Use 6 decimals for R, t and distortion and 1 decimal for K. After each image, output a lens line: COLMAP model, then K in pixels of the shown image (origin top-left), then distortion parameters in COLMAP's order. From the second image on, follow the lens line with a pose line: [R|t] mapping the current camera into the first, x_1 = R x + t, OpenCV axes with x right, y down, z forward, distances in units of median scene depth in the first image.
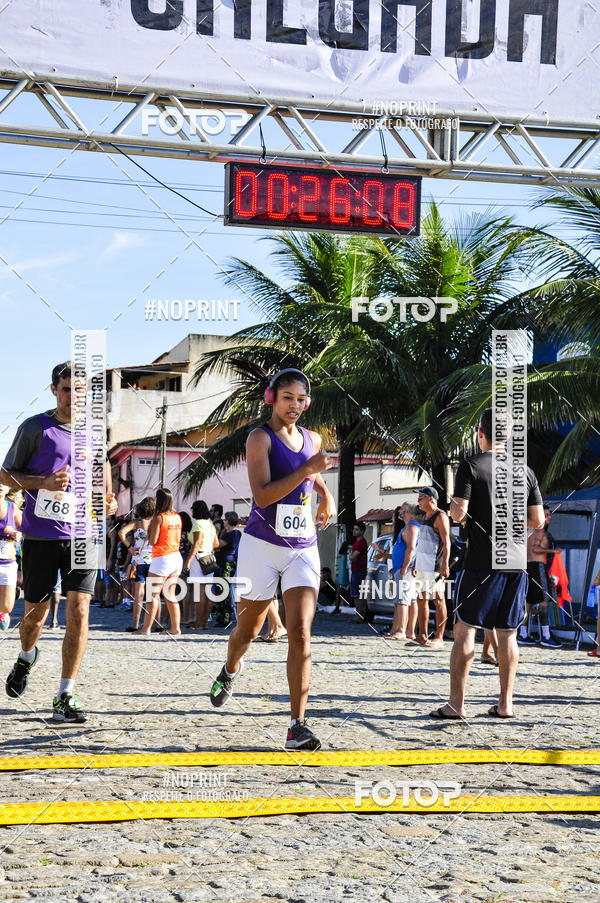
lens RADIAL K [[2039.8, 0, 312.7], [0, 2039.8, 474.8], [0, 0, 1]] dist [0.501551, 0.597481]
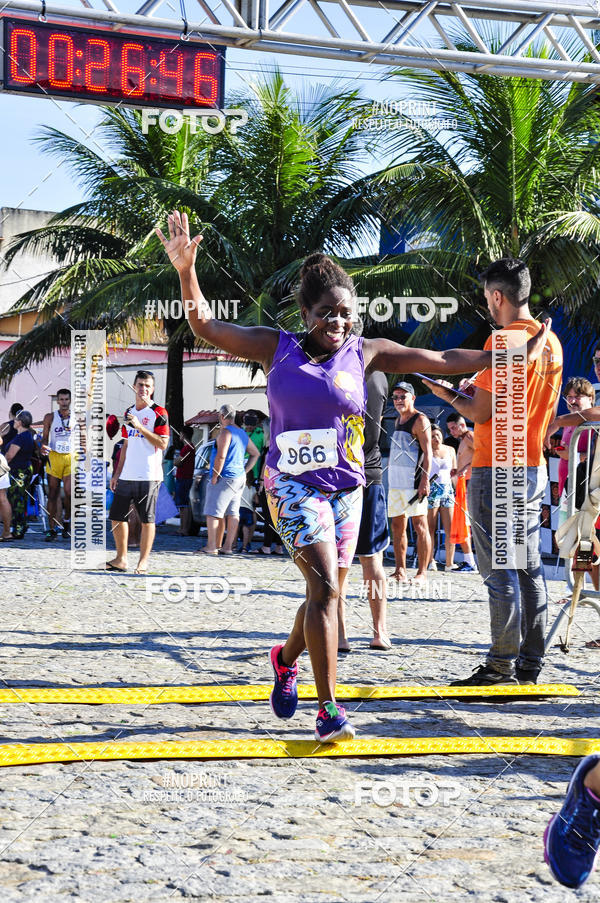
lens RADIAL K [[2228.5, 0, 314.4], [0, 2228.5, 476.8], [0, 0, 1]] dist [0.597827, 1.034630]
pose [[0.996950, 0.015764, 0.076434, 0.018611], [-0.019360, 0.998729, 0.046535, -0.006049], [-0.075603, -0.047873, 0.995988, 0.011472]]
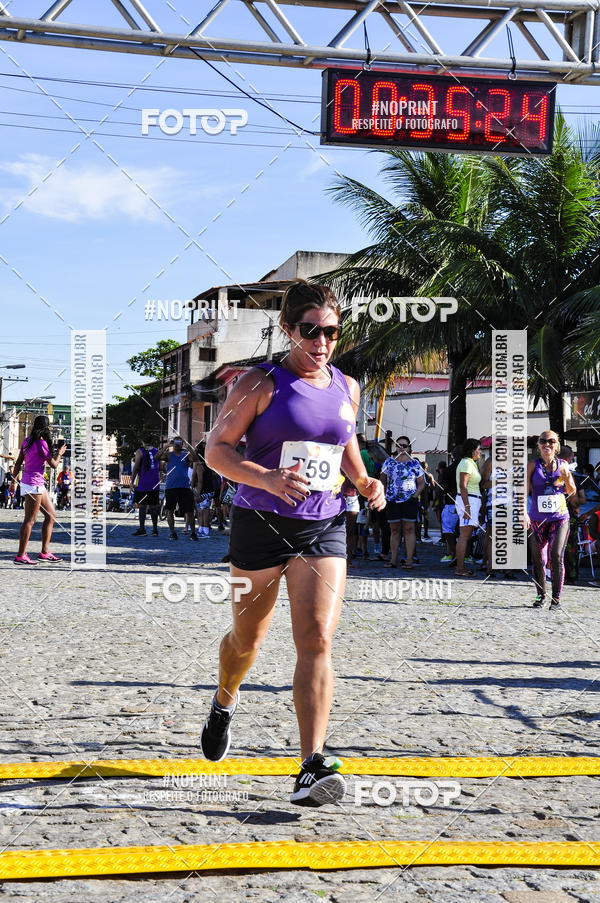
lens RADIAL K [[2072.6, 0, 311.0], [0, 2072.6, 473.7], [0, 0, 1]] dist [0.451149, 1.925006]
pose [[0.998540, 0.008027, -0.053411, 0.000529], [-0.005981, 0.999246, 0.038359, -0.017974], [0.053679, -0.037984, 0.997836, 0.125169]]
